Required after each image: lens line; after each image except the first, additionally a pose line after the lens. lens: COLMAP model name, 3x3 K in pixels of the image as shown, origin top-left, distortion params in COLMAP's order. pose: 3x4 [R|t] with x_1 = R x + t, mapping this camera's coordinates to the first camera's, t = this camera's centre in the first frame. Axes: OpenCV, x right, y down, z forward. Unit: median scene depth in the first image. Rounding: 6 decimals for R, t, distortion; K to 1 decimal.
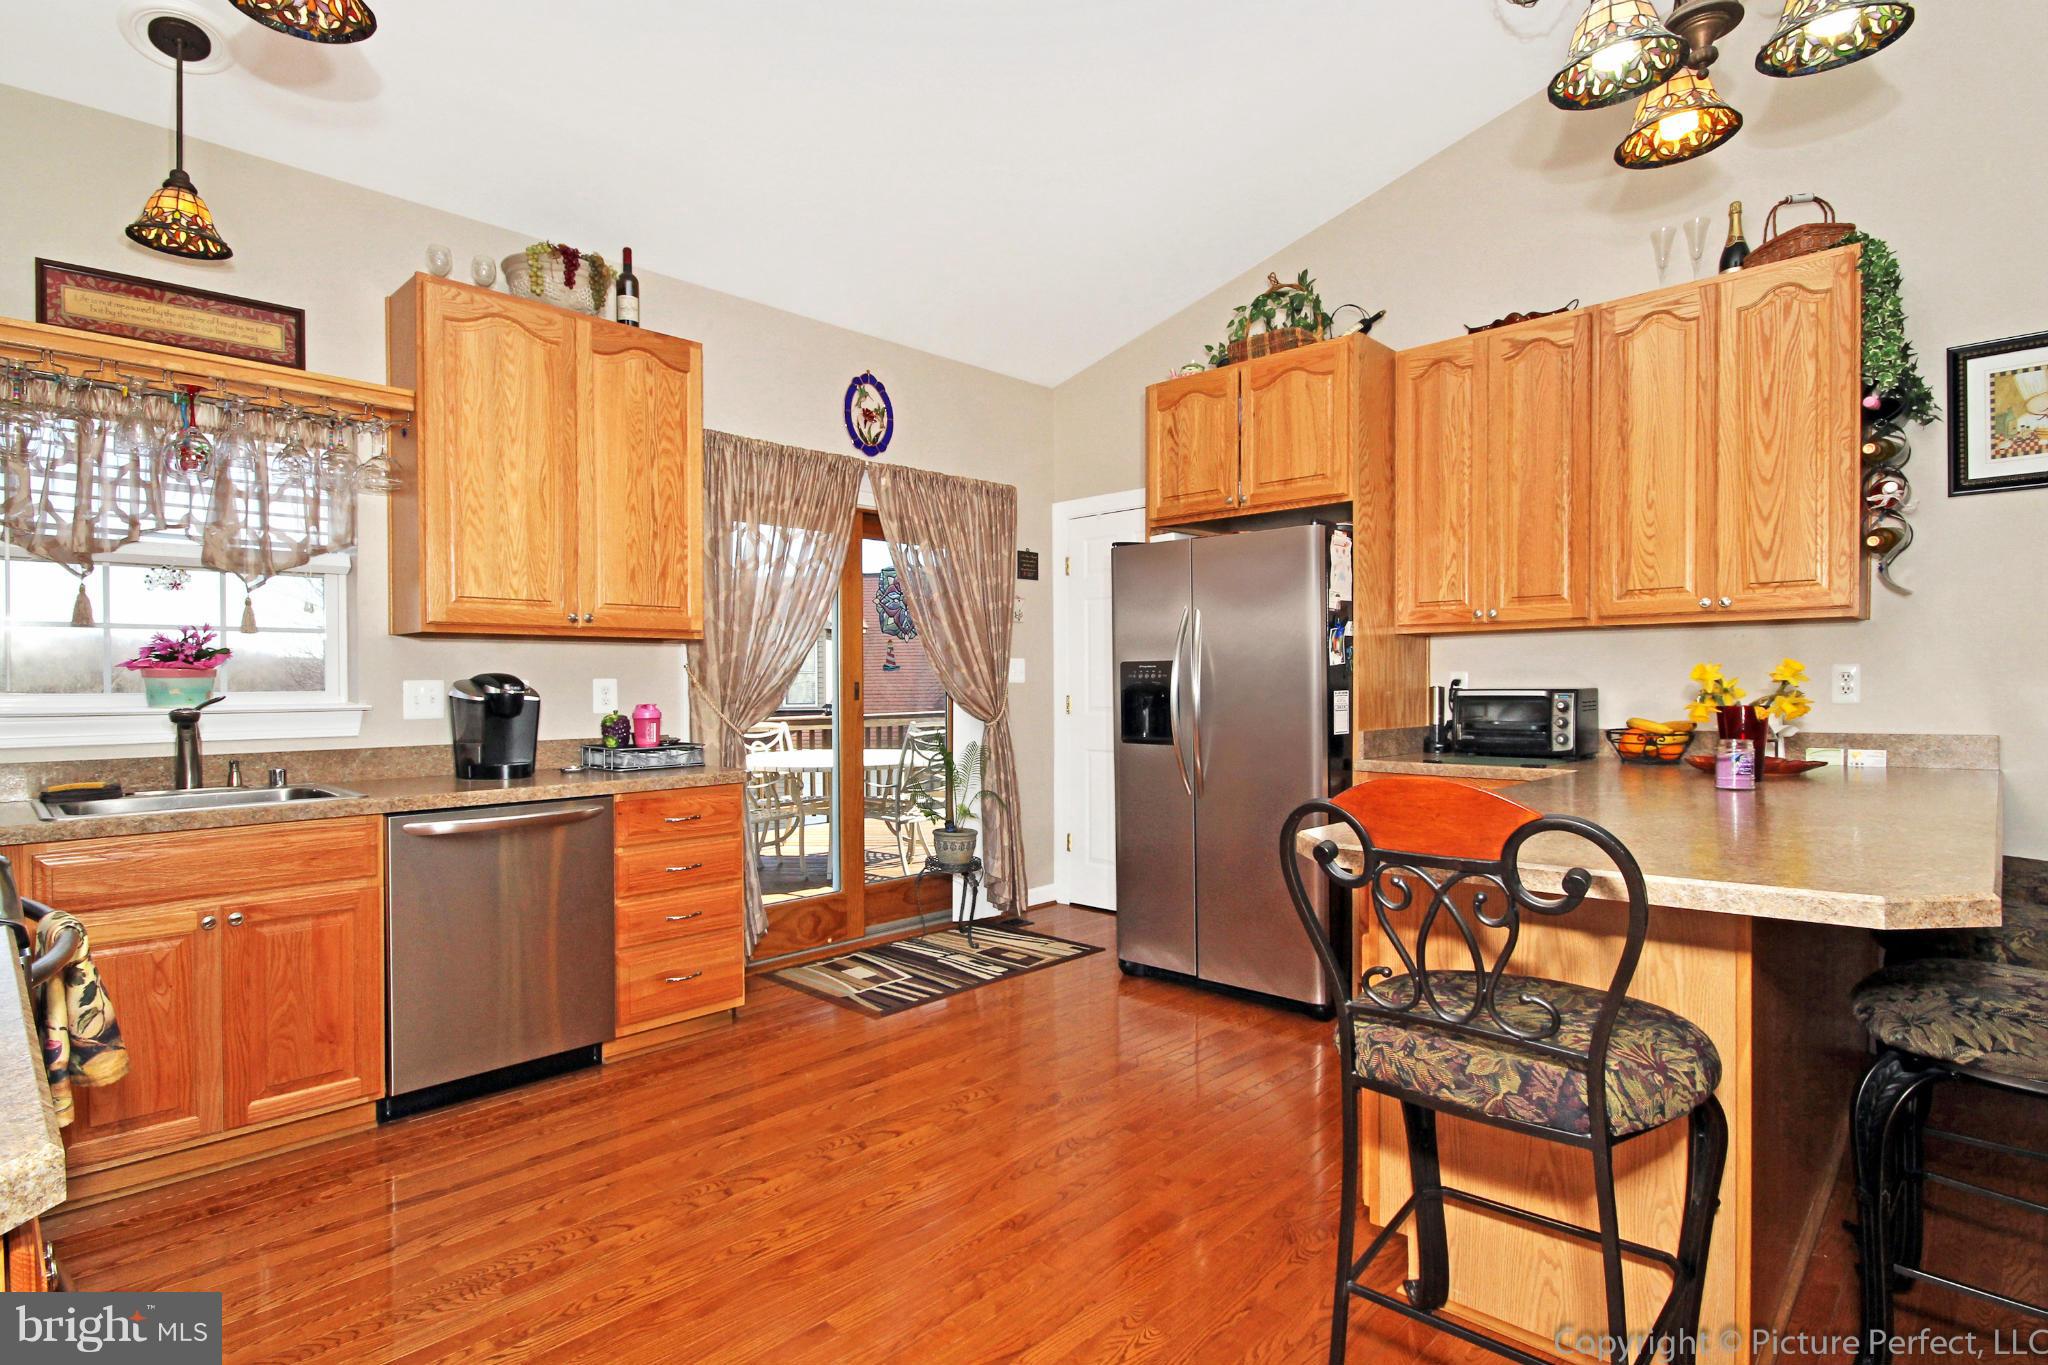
lens RADIAL K [[1075.1, 0, 997.1], [0, 1075.1, 720.5], [0, 0, 1]] dist [0.004893, -0.000202]
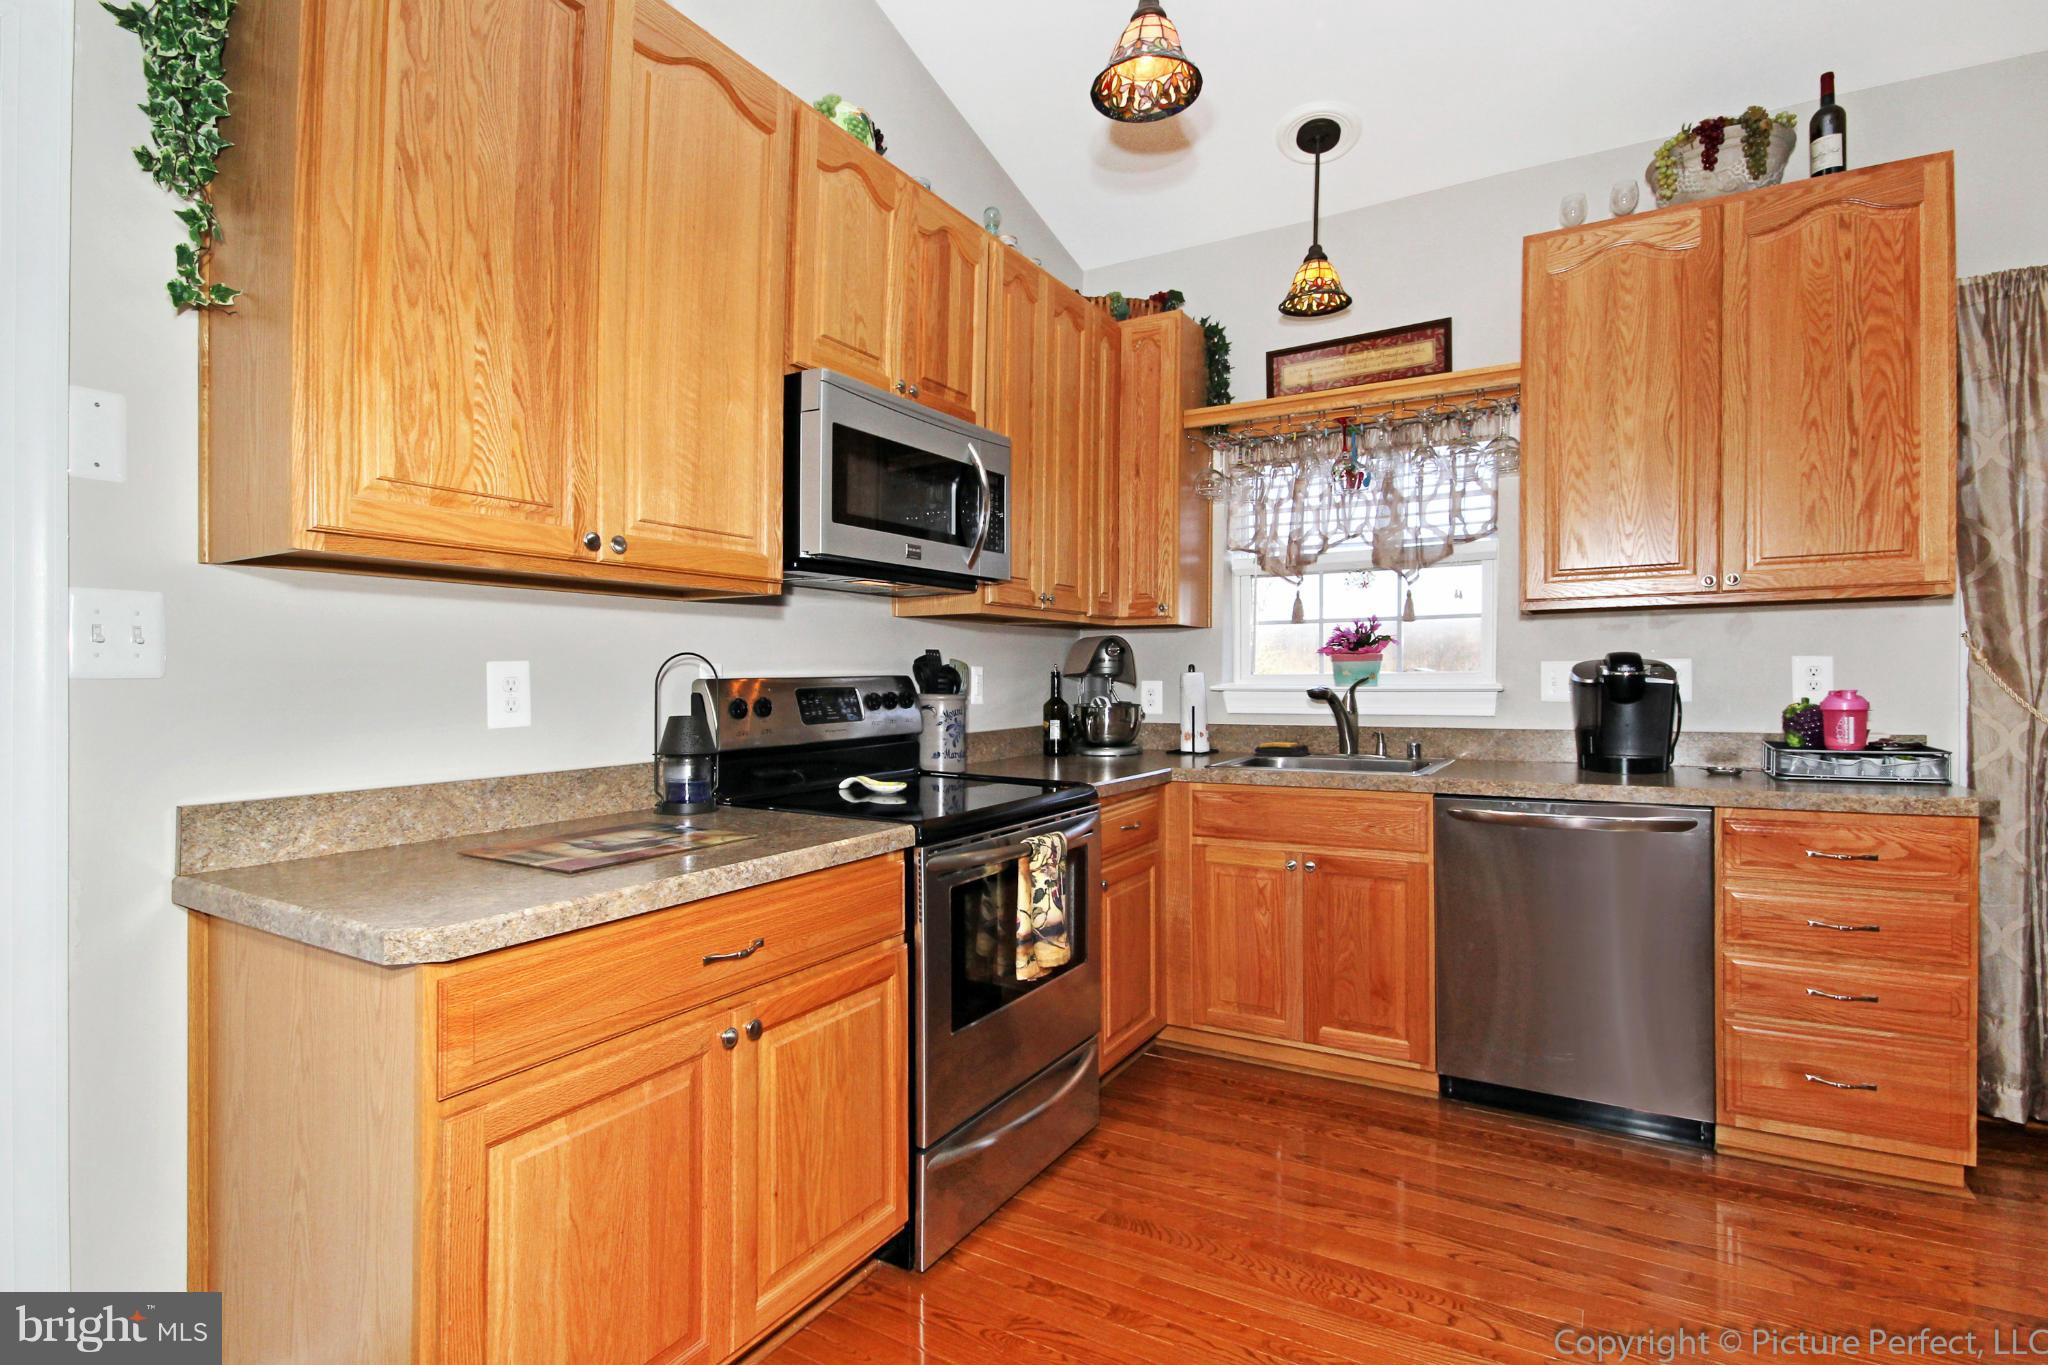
lens RADIAL K [[988.1, 0, 1014.6], [0, 988.1, 692.1], [0, 0, 1]] dist [0.000340, -0.005232]
pose [[0.233366, 0.019778, -0.972188, 0.210972], [-0.025452, 0.999575, 0.014225, -0.010501], [0.972056, 0.021425, 0.233770, 0.345067]]
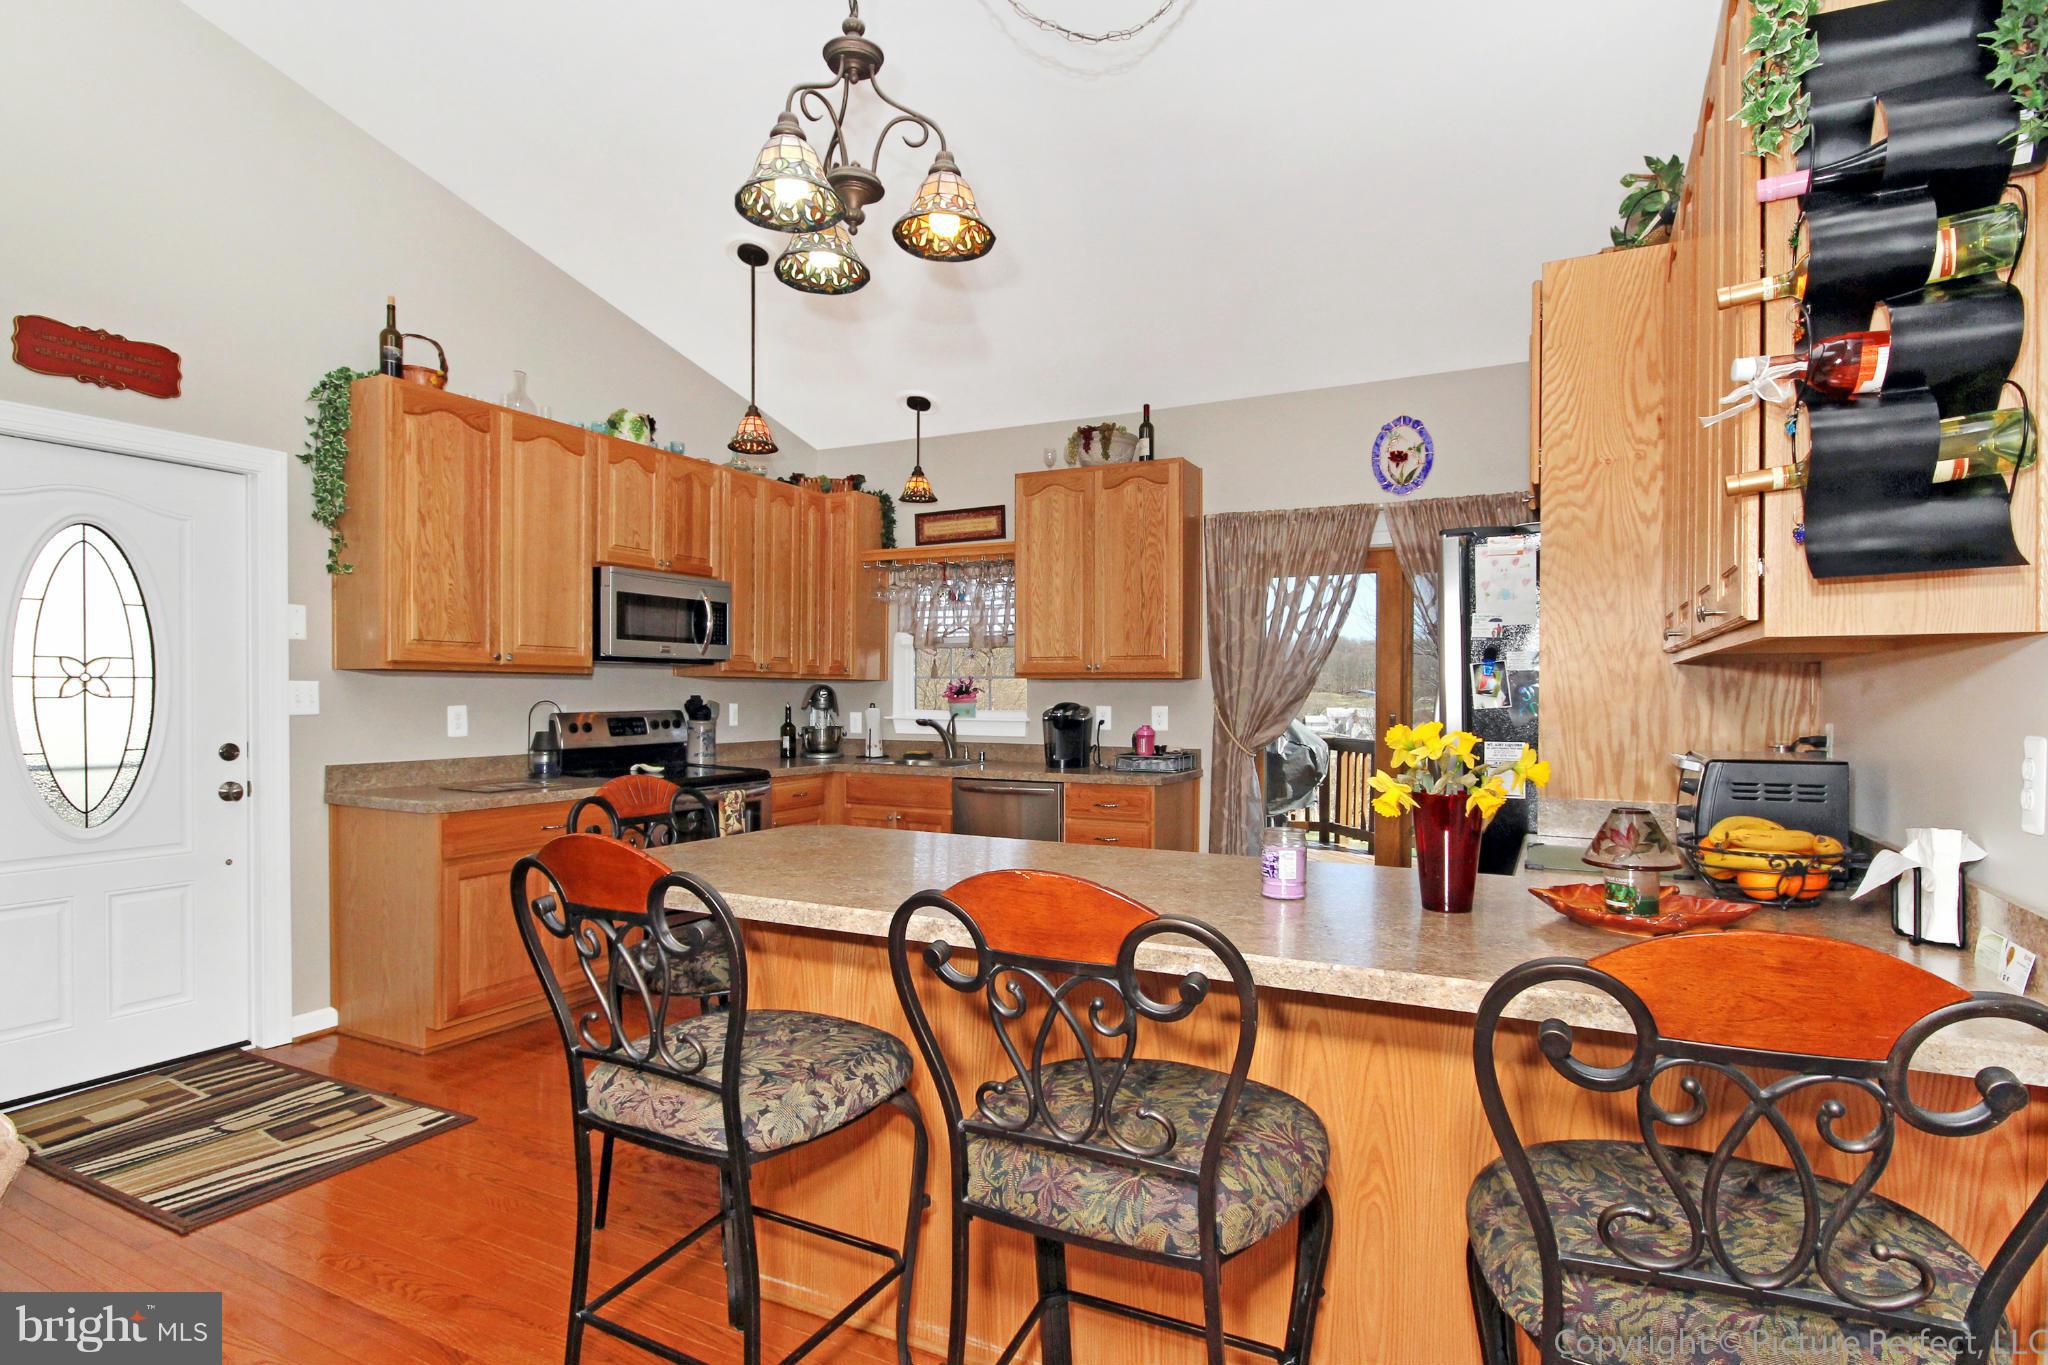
lens RADIAL K [[1075.1, 0, 997.1], [0, 1075.1, 720.5], [0, 0, 1]] dist [0.004893, -0.000202]
pose [[0.256350, 0.035550, -0.965930, 1.109135], [-0.036645, 0.998962, 0.027041, -0.058429], [0.965889, 0.028464, 0.257387, 0.506686]]
